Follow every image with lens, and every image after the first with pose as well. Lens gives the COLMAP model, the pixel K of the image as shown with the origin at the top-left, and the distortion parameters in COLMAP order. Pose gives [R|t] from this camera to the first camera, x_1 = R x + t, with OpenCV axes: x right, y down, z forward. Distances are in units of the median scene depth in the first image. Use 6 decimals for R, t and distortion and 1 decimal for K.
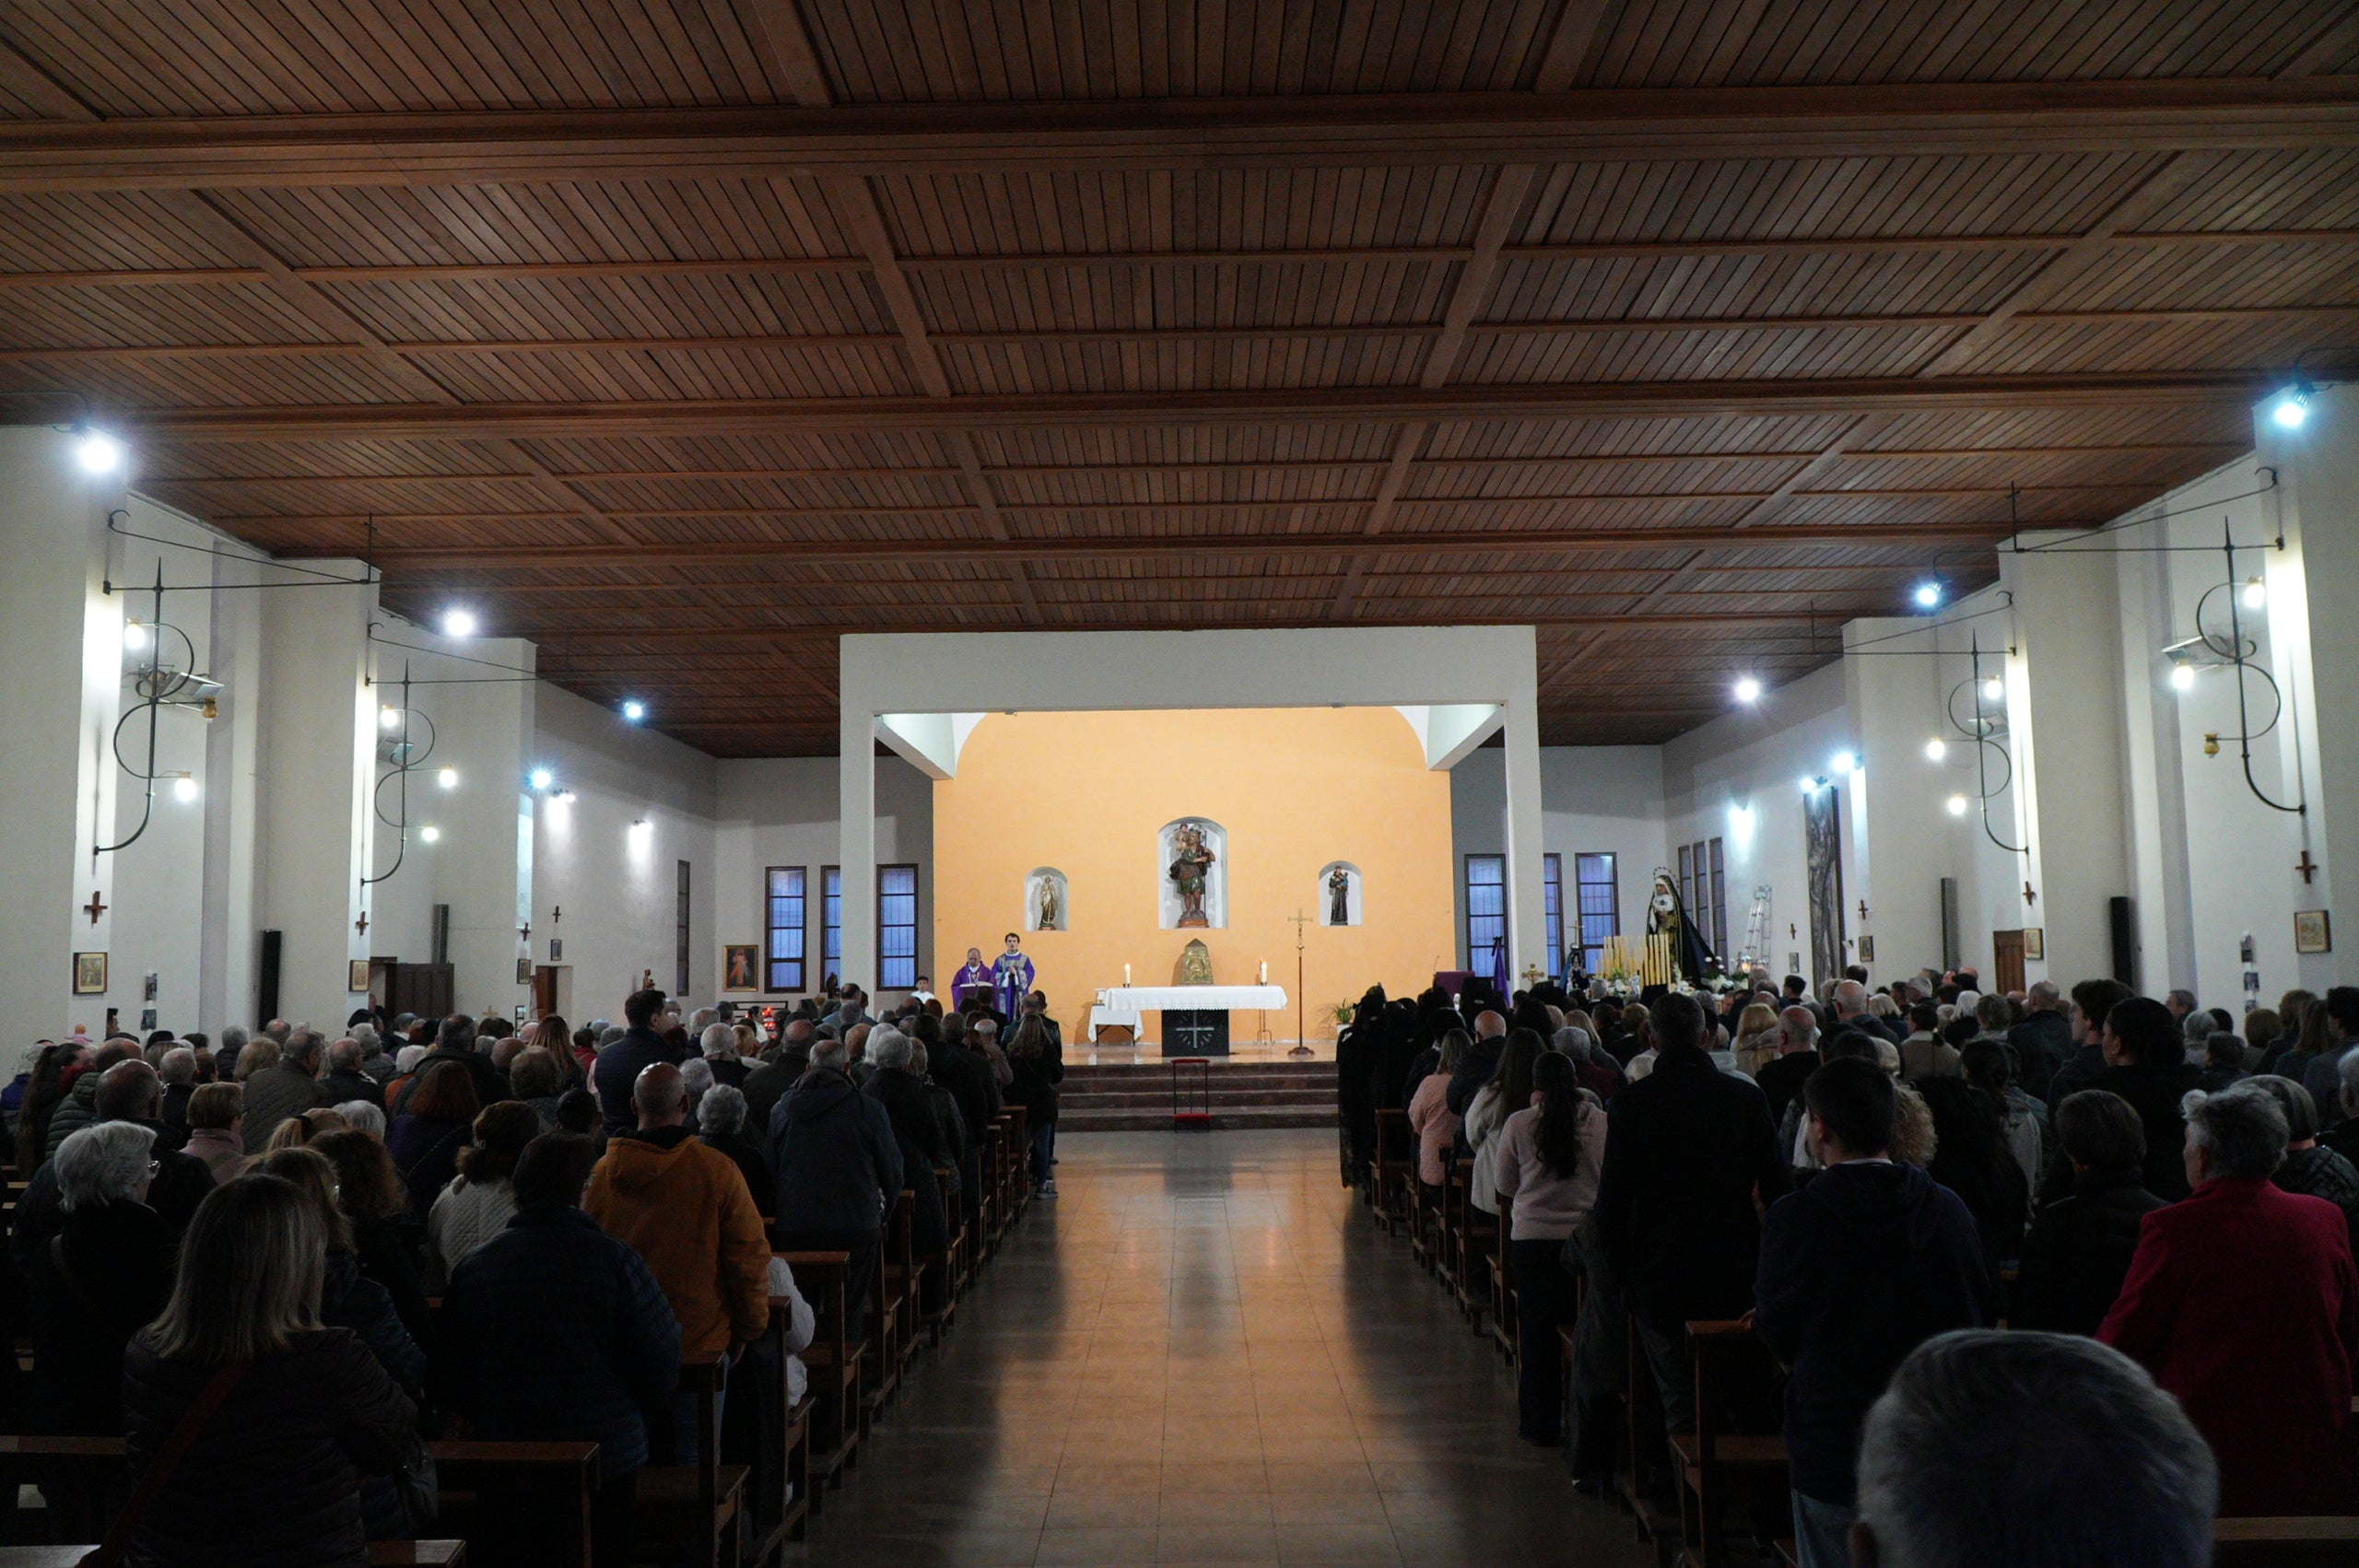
lens RADIAL K [[1920.0, 0, 1173.3], [0, 1920.0, 756.3], [0, 0, 1]] dist [0.003517, 0.001773]
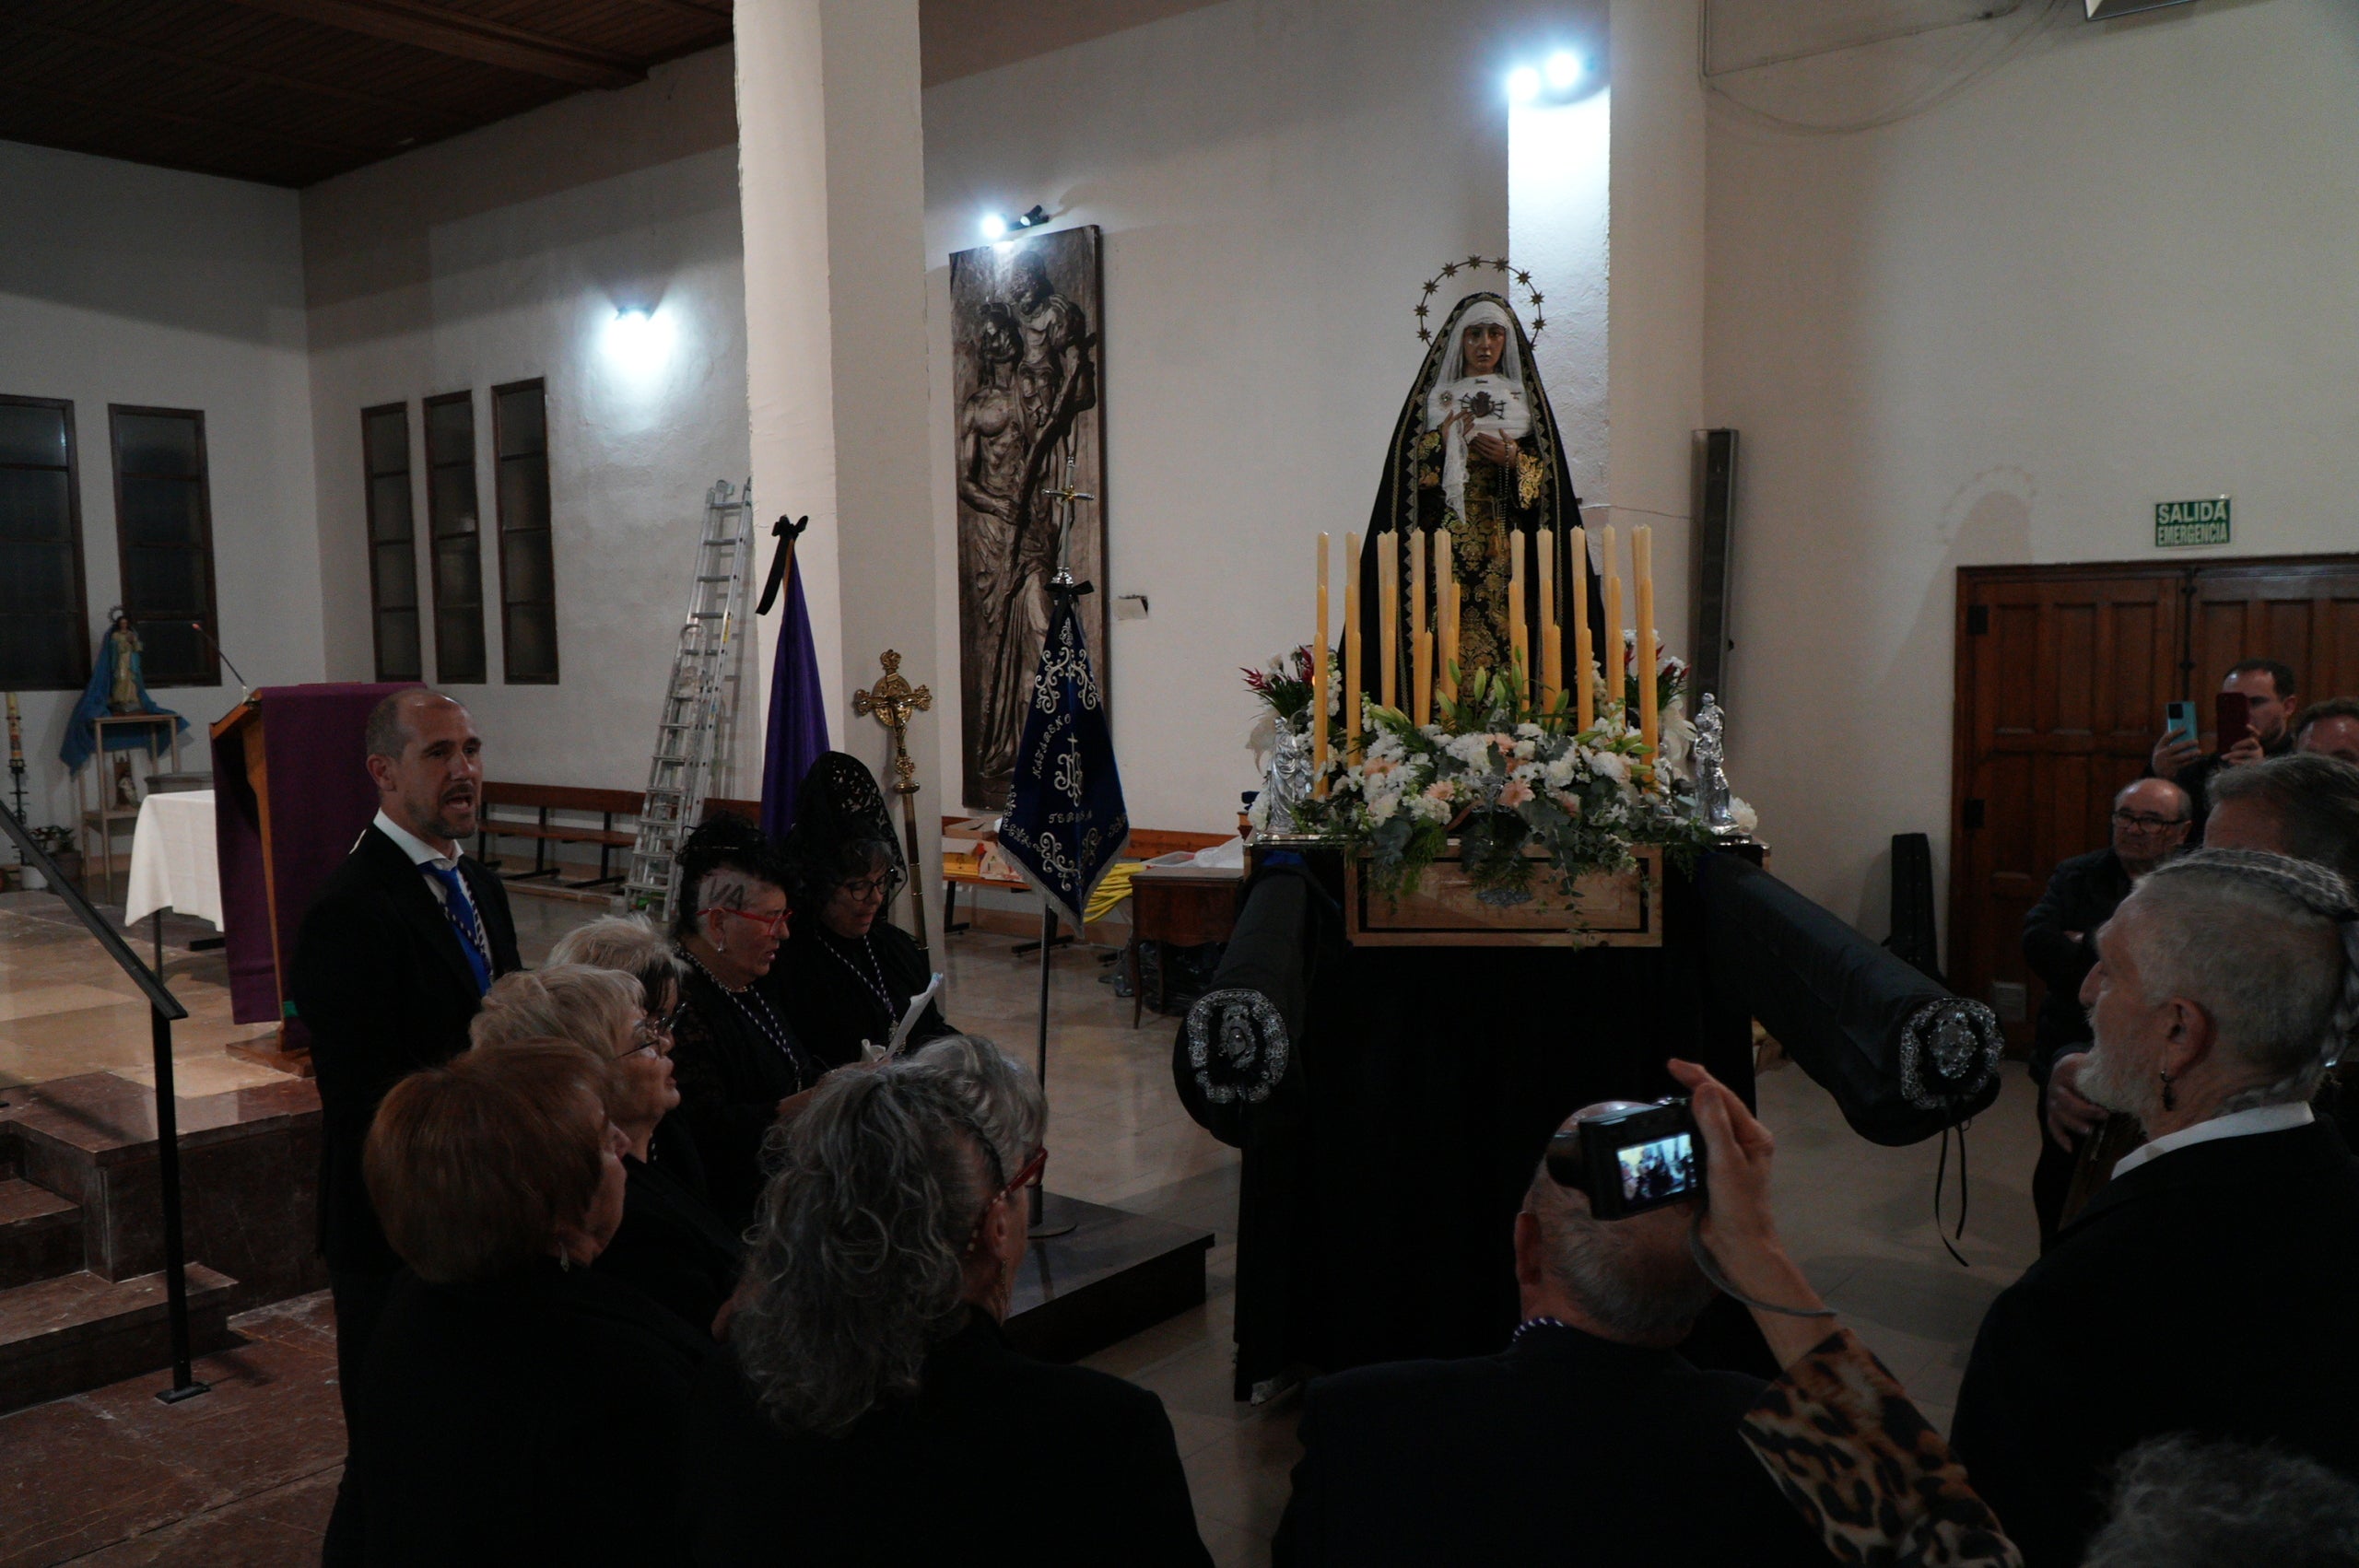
lens RADIAL K [[1920.0, 0, 1173.3], [0, 1920.0, 756.3], [0, 0, 1]] dist [0.003517, 0.001773]
pose [[0.624273, -0.049491, 0.779637, 0.020692], [-0.072525, 0.990010, 0.120918, 0.066020], [-0.777832, -0.132028, 0.614447, 0.608361]]
